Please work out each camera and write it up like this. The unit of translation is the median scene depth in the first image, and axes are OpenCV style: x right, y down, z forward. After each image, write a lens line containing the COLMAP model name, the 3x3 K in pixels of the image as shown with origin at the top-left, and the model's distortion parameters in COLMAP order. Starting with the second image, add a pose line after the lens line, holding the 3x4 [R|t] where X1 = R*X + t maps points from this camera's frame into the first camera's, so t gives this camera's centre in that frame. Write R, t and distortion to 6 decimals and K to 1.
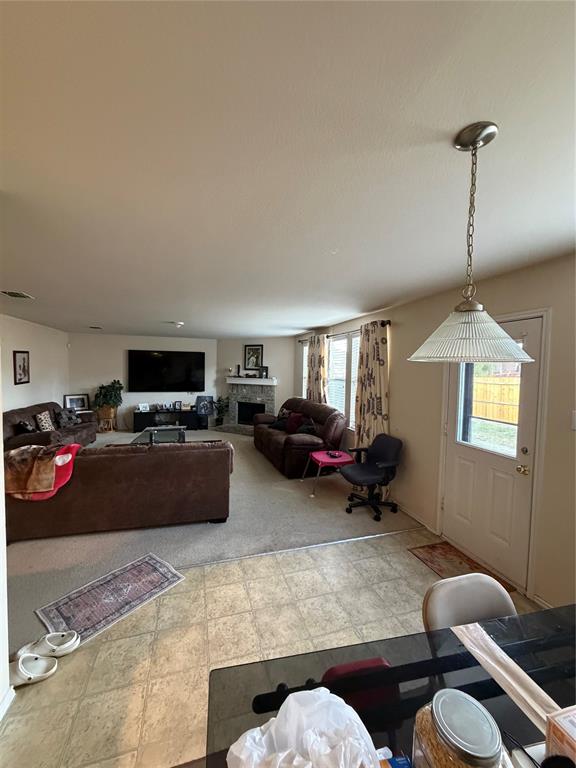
lens RADIAL K [[305.9, 0, 288.9], [0, 305.9, 386.1], [0, 0, 1]] dist [0.000573, 0.000117]
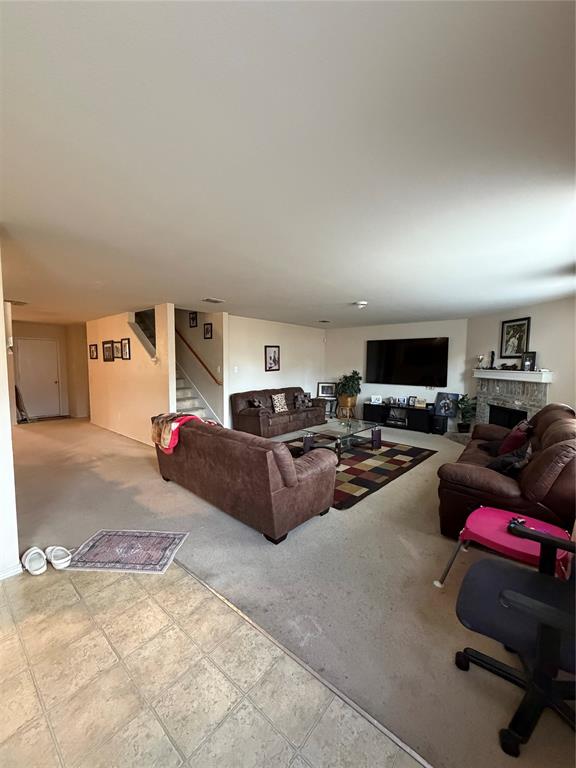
lens RADIAL K [[305.9, 0, 285.1], [0, 305.9, 383.8], [0, 0, 1]] dist [0.000573, 0.000117]
pose [[0.533495, 0.047905, -0.844446, 0.191106], [-0.043620, 0.998624, 0.029093, 0.004933], [0.844678, 0.021314, 0.534851, 0.254157]]
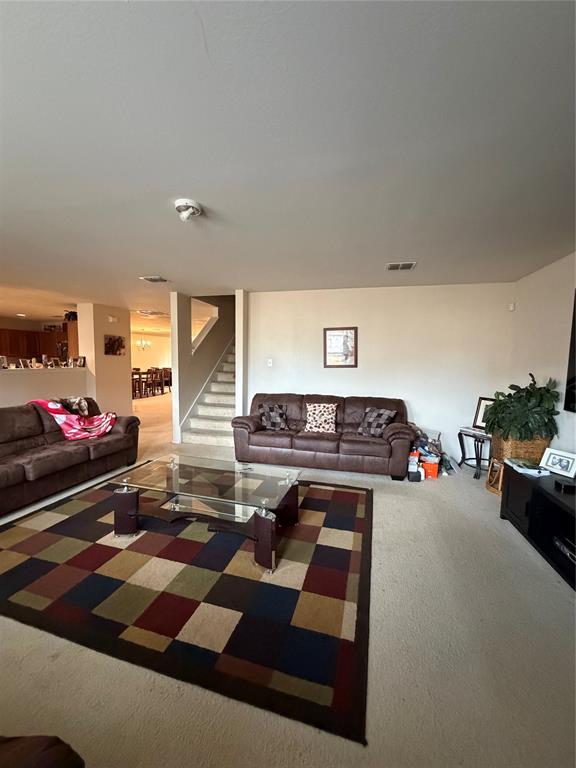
lens RADIAL K [[305.9, 0, 288.1], [0, 305.9, 384.2], [0, 0, 1]] dist [0.000573, 0.000117]
pose [[-0.505121, 0.041427, -0.862053, -0.062807], [-0.074722, 0.992997, 0.091503, -0.020675], [0.859808, 0.110635, -0.498489, 0.944312]]
